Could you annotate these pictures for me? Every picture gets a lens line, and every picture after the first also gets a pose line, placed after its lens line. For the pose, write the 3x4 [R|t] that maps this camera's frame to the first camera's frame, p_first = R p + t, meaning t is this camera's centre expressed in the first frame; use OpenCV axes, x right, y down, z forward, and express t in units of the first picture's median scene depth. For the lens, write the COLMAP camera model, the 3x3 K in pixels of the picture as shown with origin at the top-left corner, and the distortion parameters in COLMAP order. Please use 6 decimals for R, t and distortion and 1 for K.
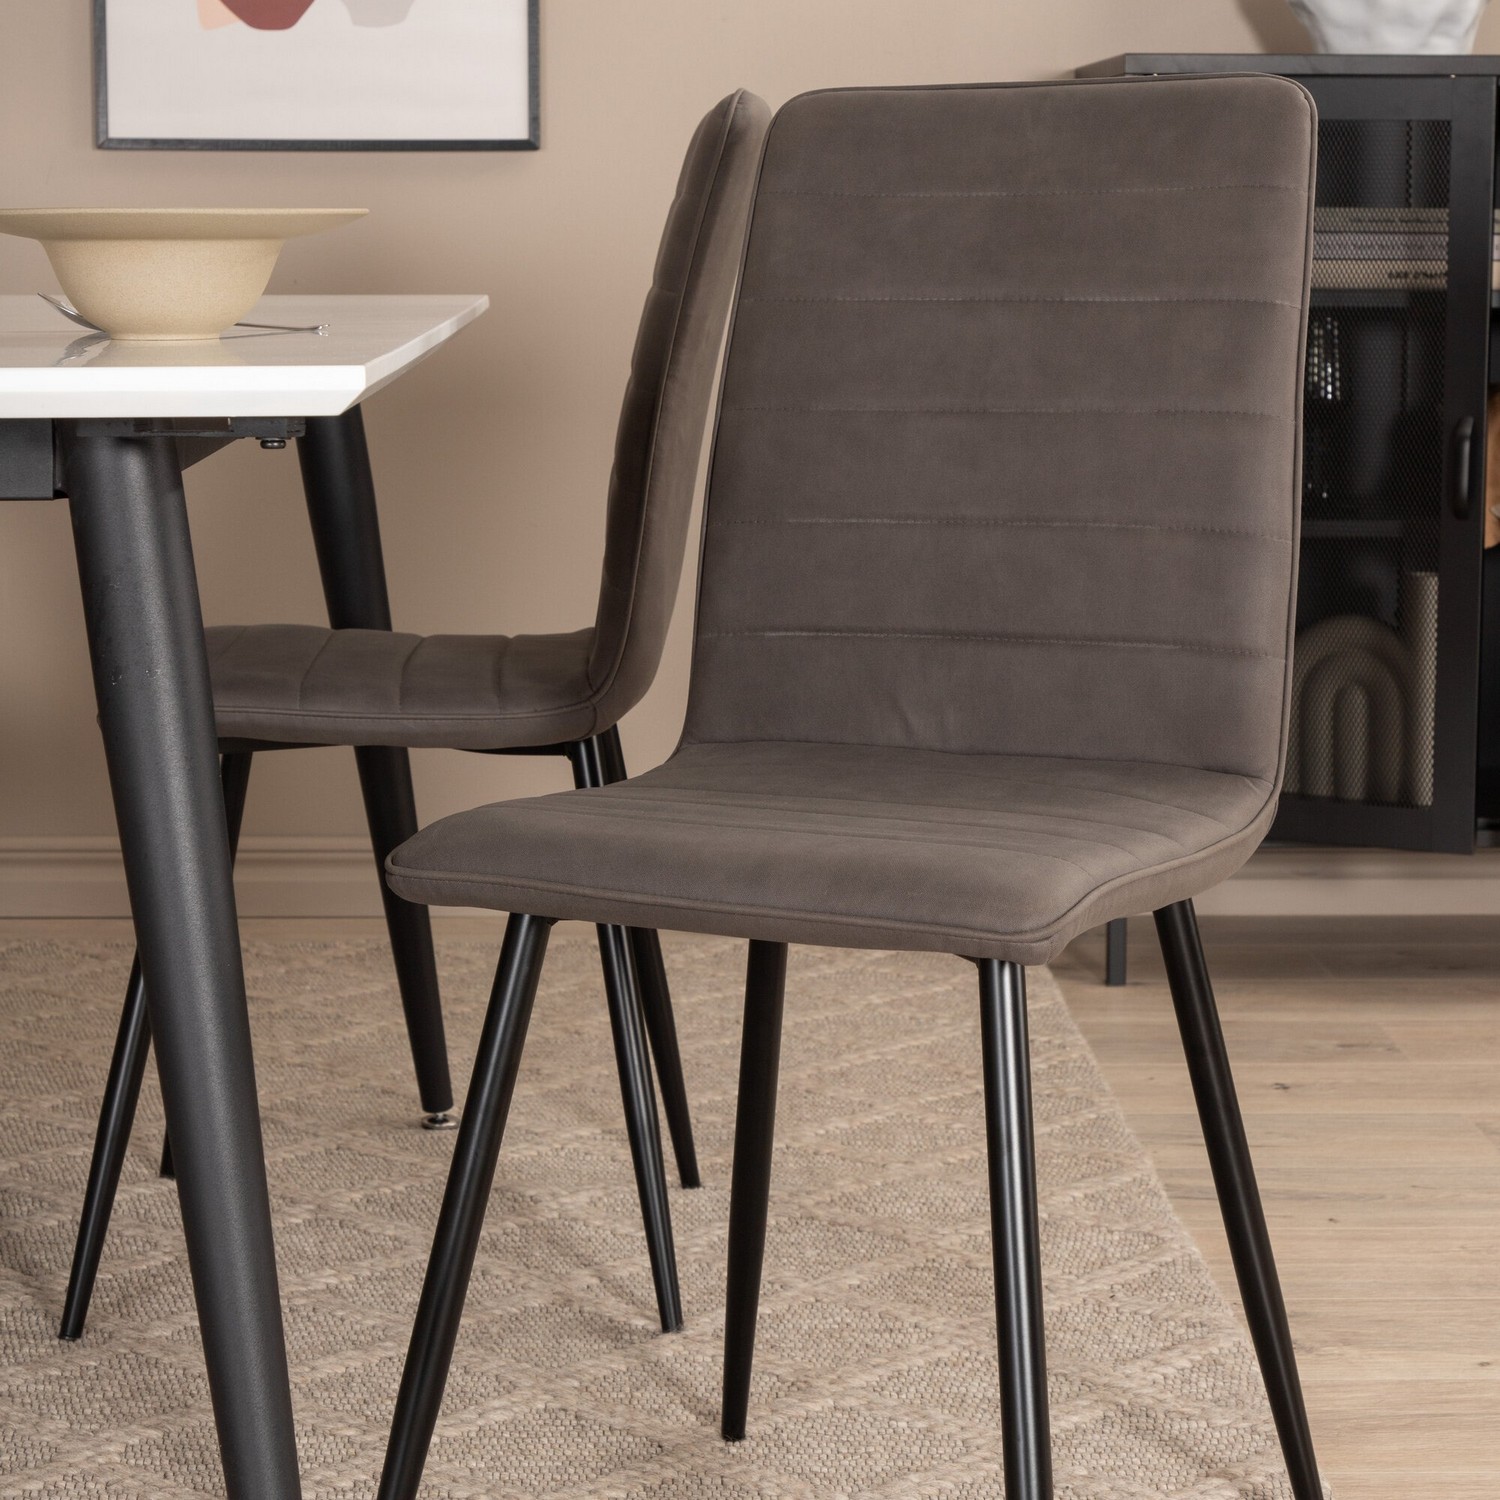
lens RADIAL K [[3228.2, 0, 730.9], [0, 3228.2, 609.3], [0, 0, 1]] dist [0.070187, 0.000000]
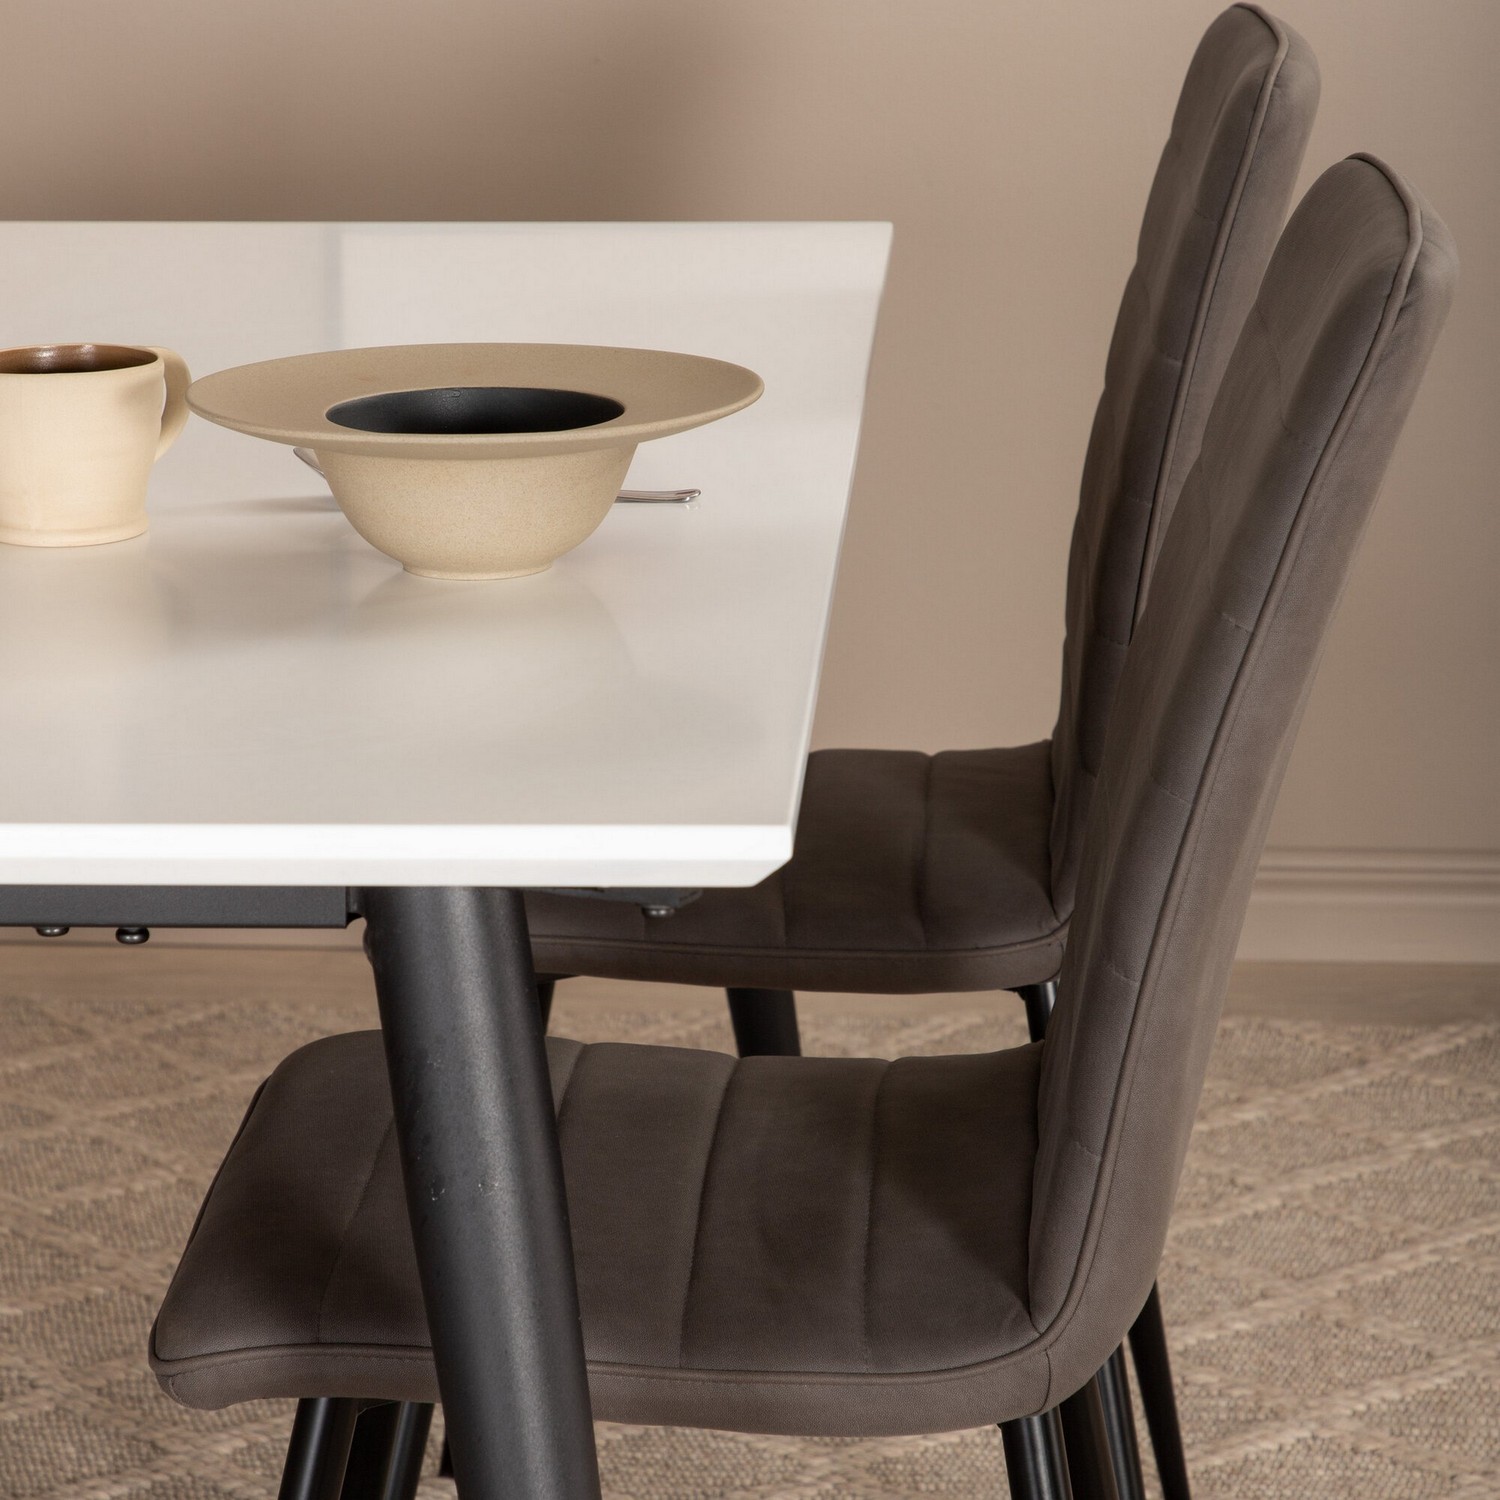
lens RADIAL K [[4634.8, 0, 761.6], [0, 4634.8, 555.6], [0, 0, 1]] dist [0.129145, 0.000000]
pose [[0.996690, 0.011664, -0.080461, -0.021735], [-0.001826, 0.992617, 0.121281, -0.140725], [0.081281, -0.120733, 0.989352, 0.004271]]
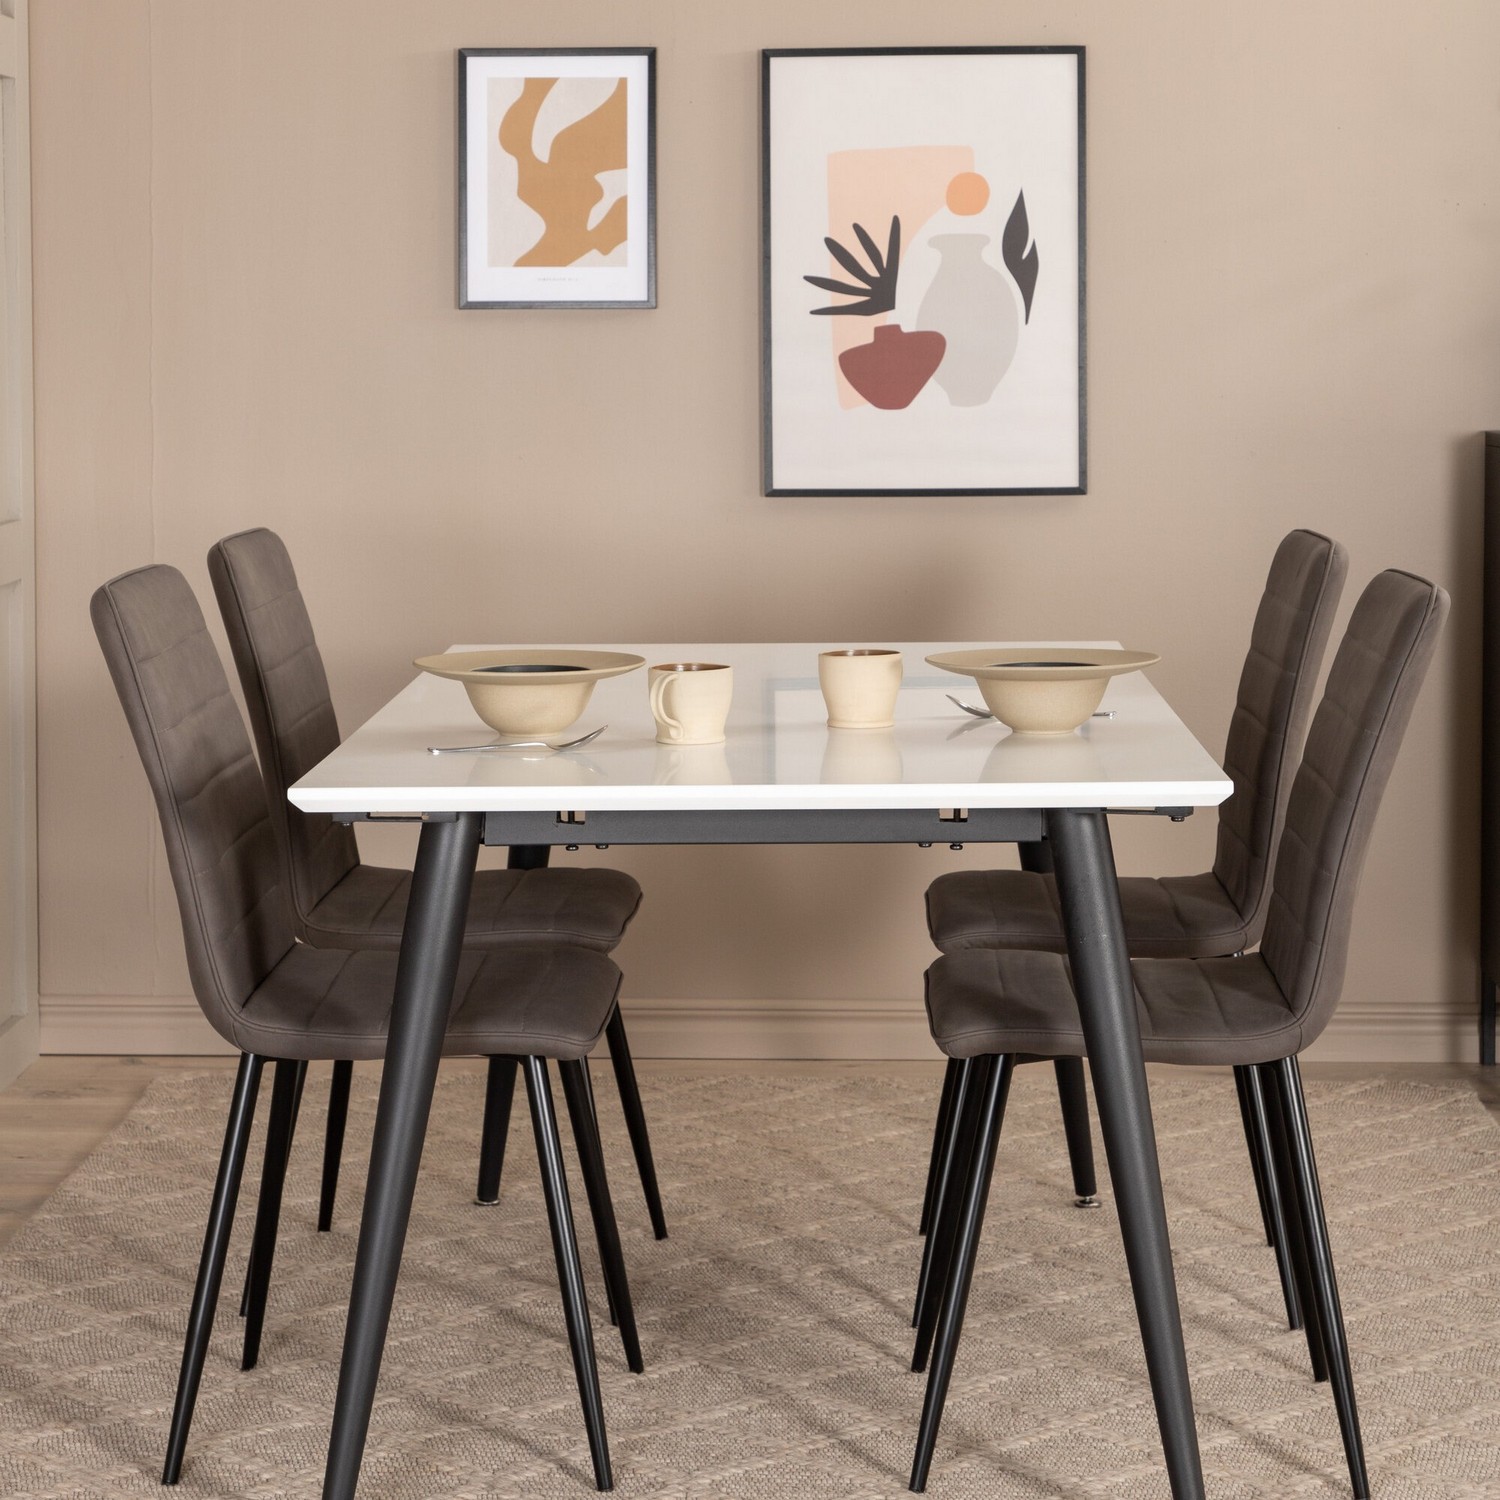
lens RADIAL K [[3609.9, 0, 688.5], [0, 3609.9, 634.4], [0, 0, 1]] dist [0.067401, 0.000000]
pose [[0.998558, -0.001700, -0.053665, -0.176192], [0.000706, 0.999828, -0.018536, -0.067337], [0.053688, 0.018472, 0.998387, -0.634810]]
